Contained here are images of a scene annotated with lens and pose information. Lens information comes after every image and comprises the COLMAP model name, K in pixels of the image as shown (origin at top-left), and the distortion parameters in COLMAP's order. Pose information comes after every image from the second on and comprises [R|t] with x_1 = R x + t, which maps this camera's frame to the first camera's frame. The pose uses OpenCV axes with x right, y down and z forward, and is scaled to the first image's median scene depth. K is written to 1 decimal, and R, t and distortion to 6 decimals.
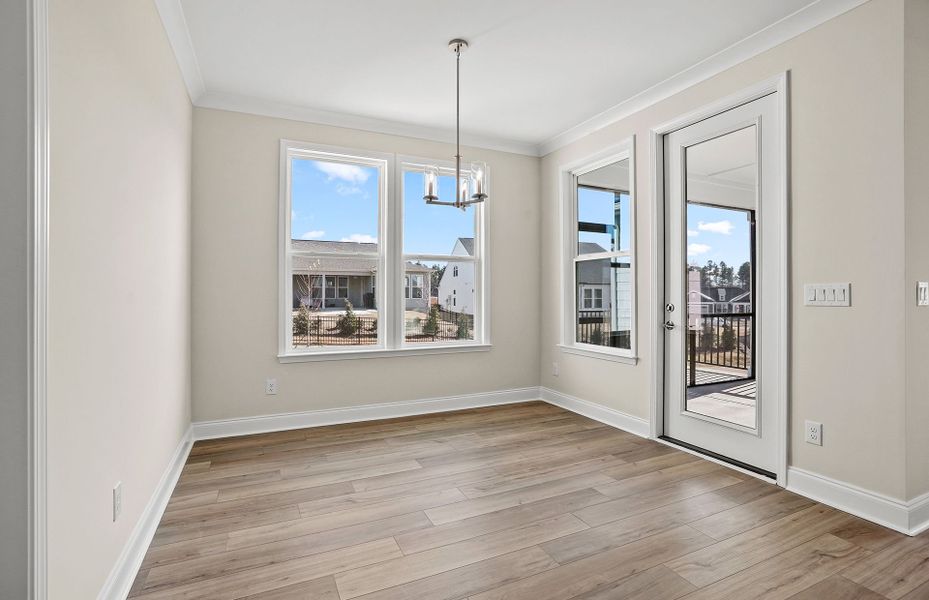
lens RADIAL K [[440.8, 0, 470.0], [0, 440.8, 299.5], [0, 0, 1]] dist [-0.037002, 0.005099]
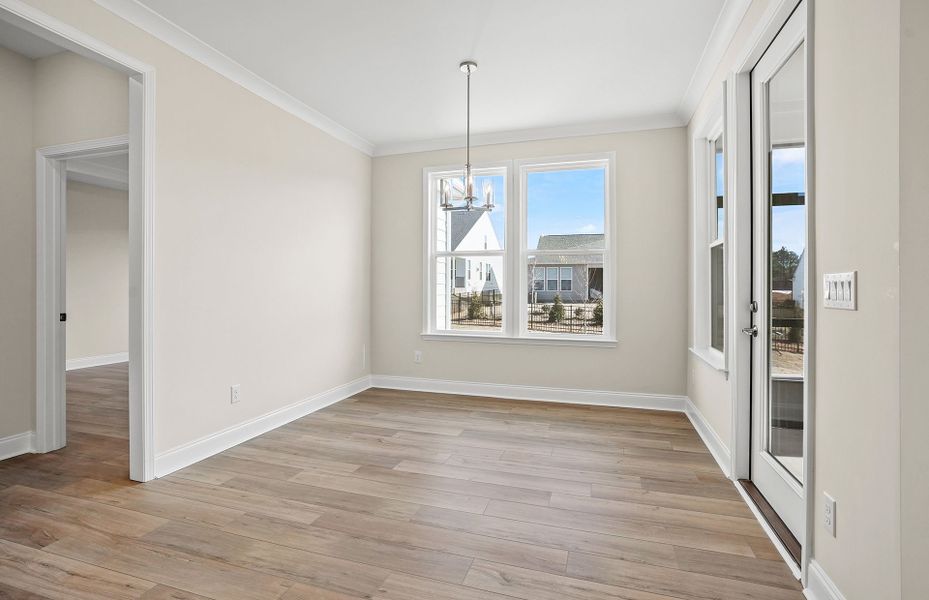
lens RADIAL K [[440.8, 0, 462.8], [0, 440.8, 289.9], [0, 0, 1]] dist [-0.037002, 0.005099]
pose [[0.724573, 0.008183, -0.689149, 0.598616], [-0.010687, 0.999943, 0.000637, -0.004494], [0.689115, 0.006903, 0.724619, 0.135470]]
